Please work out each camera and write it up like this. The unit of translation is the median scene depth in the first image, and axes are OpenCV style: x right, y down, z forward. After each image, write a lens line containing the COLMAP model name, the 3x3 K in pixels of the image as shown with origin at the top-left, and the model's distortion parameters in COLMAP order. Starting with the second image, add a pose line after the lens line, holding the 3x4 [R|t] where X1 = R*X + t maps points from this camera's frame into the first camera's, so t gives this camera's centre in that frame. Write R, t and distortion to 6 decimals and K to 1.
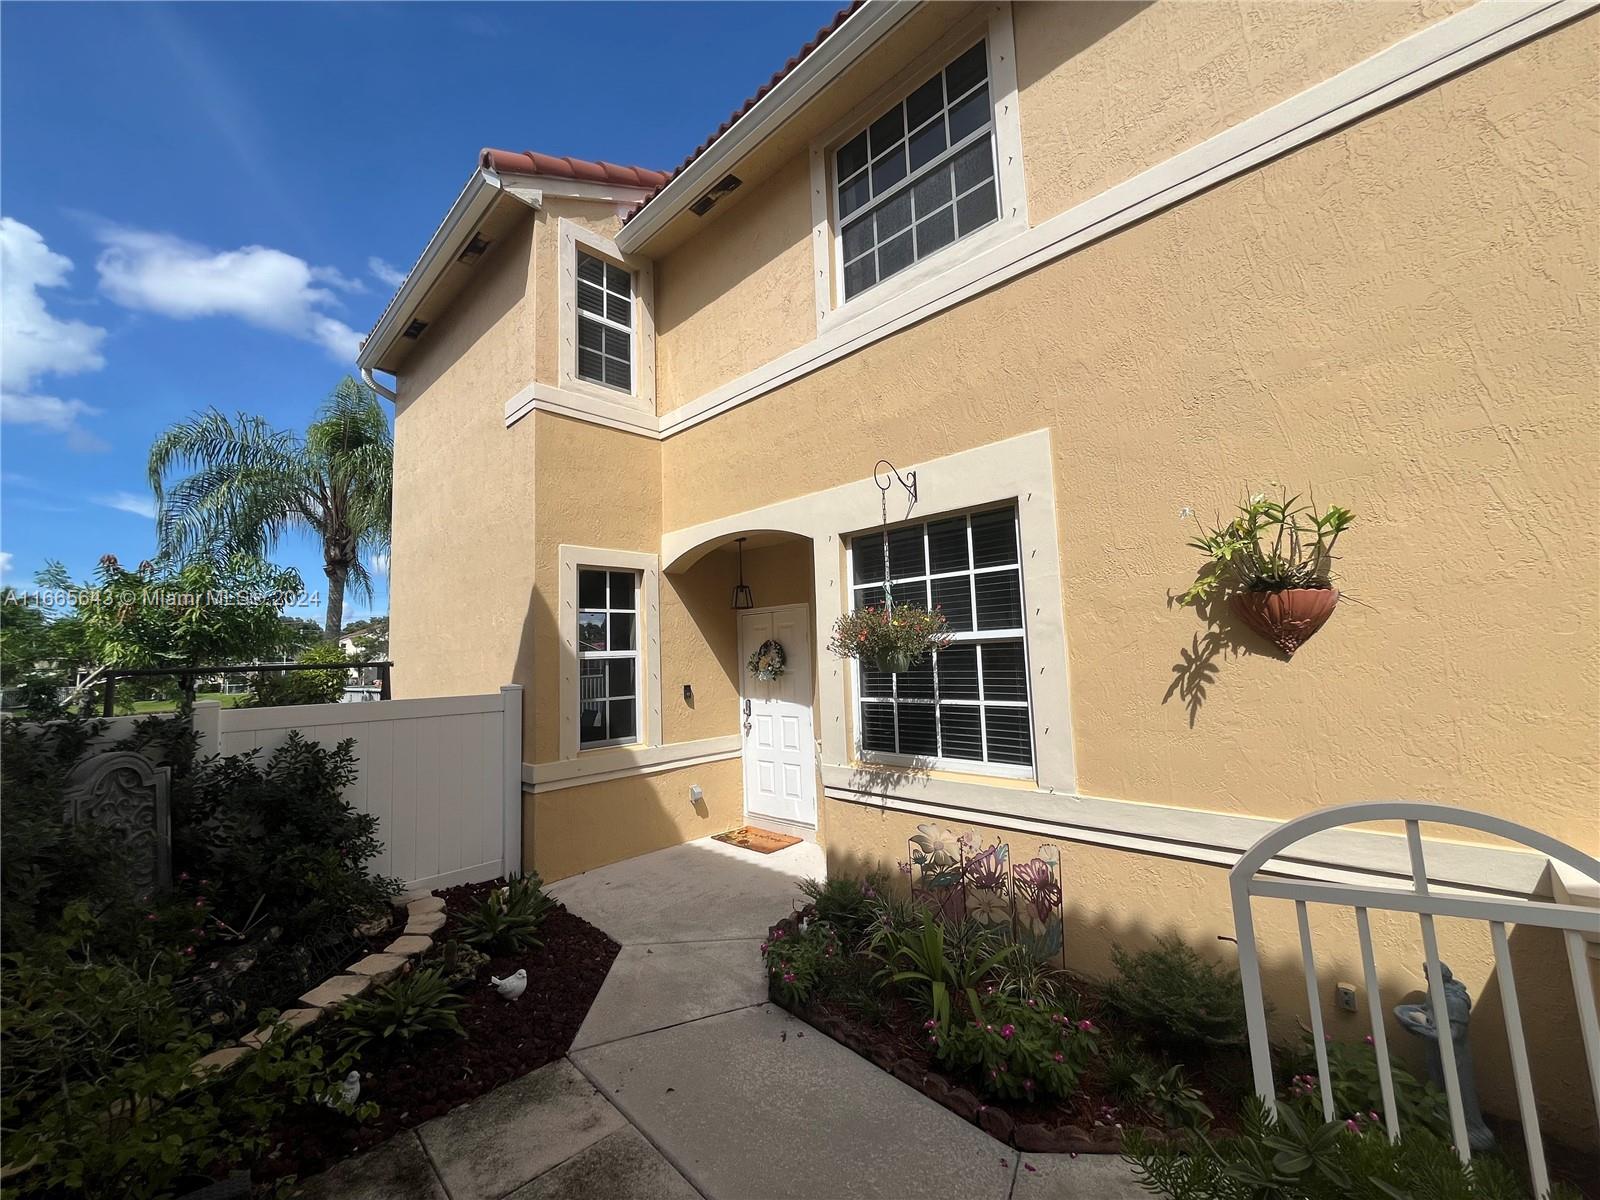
lens RADIAL K [[644.2, 0, 804.2], [0, 644.2, 593.3], [0, 0, 1]] dist [-0.008943, 0.001196]
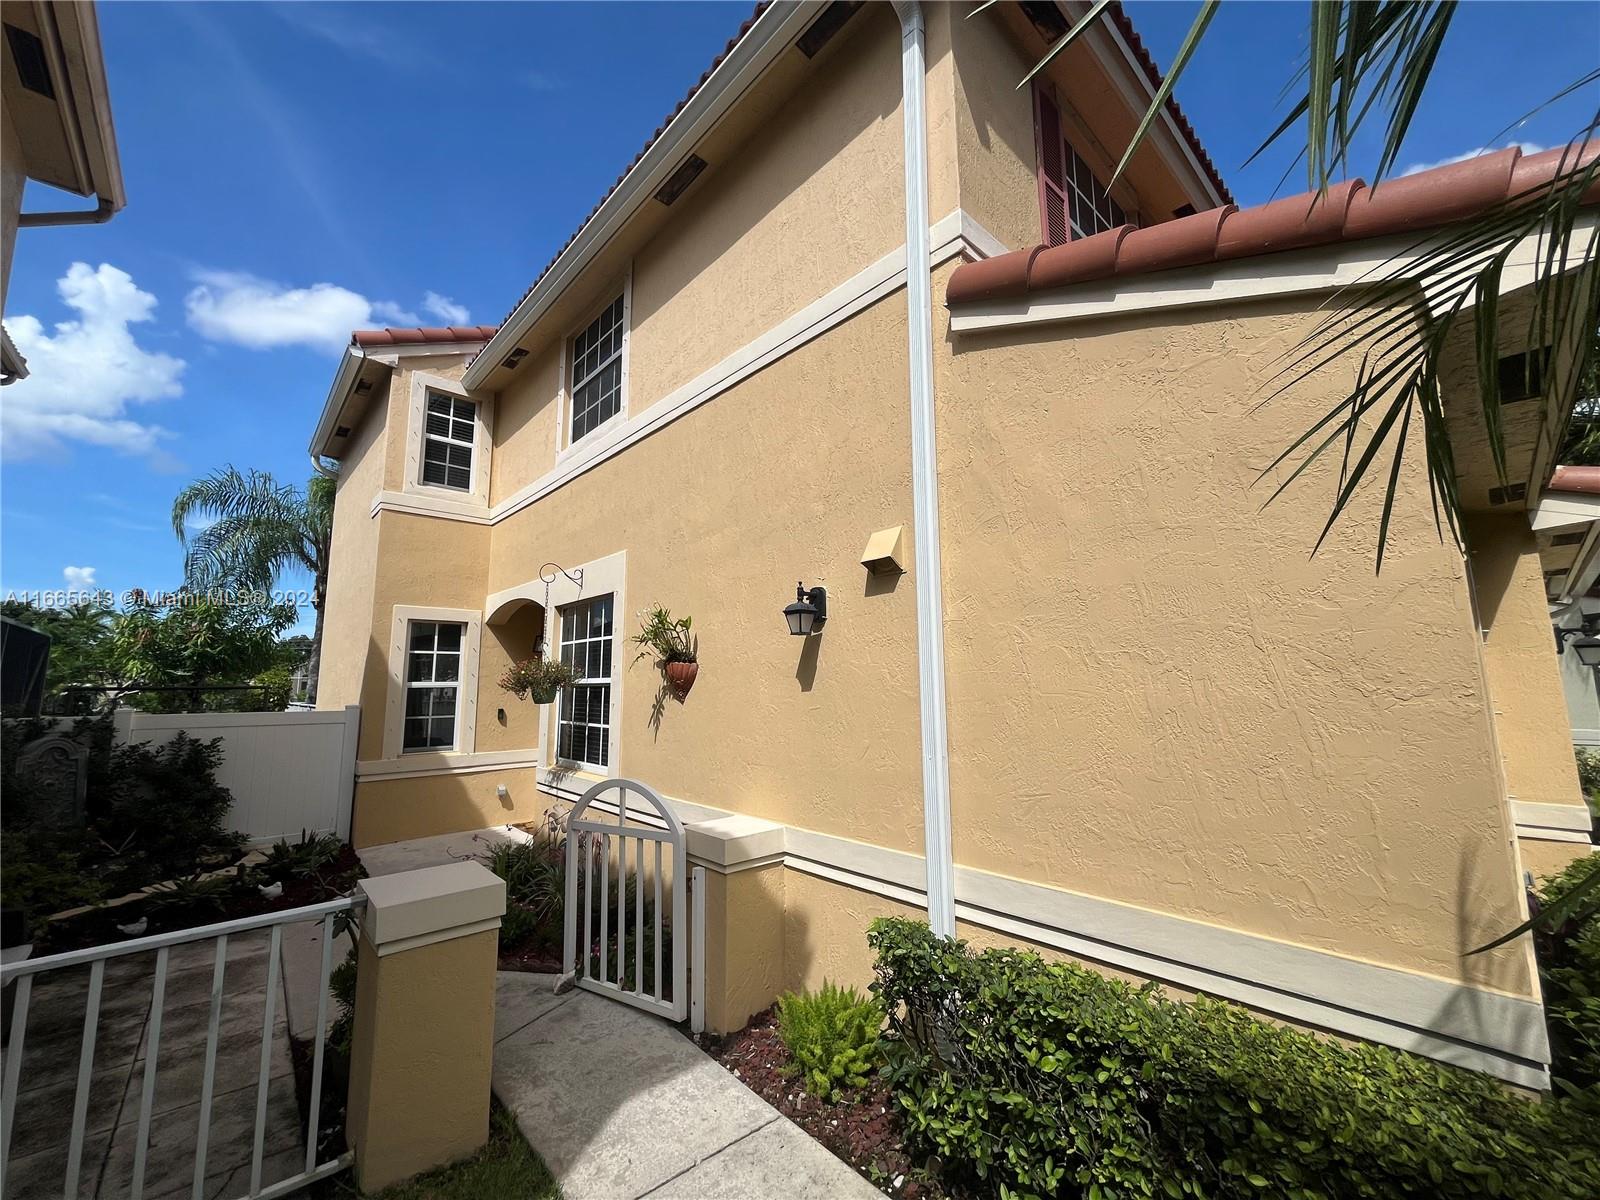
lens RADIAL K [[644.2, 0, 798.6], [0, 644.2, 593.1], [0, 0, 1]] dist [-0.008943, 0.001196]
pose [[0.998356, 0.019394, -0.053937, 0.550640], [-0.021786, 0.998788, -0.044132, -0.057165], [0.053016, 0.045234, 0.997569, -0.336276]]
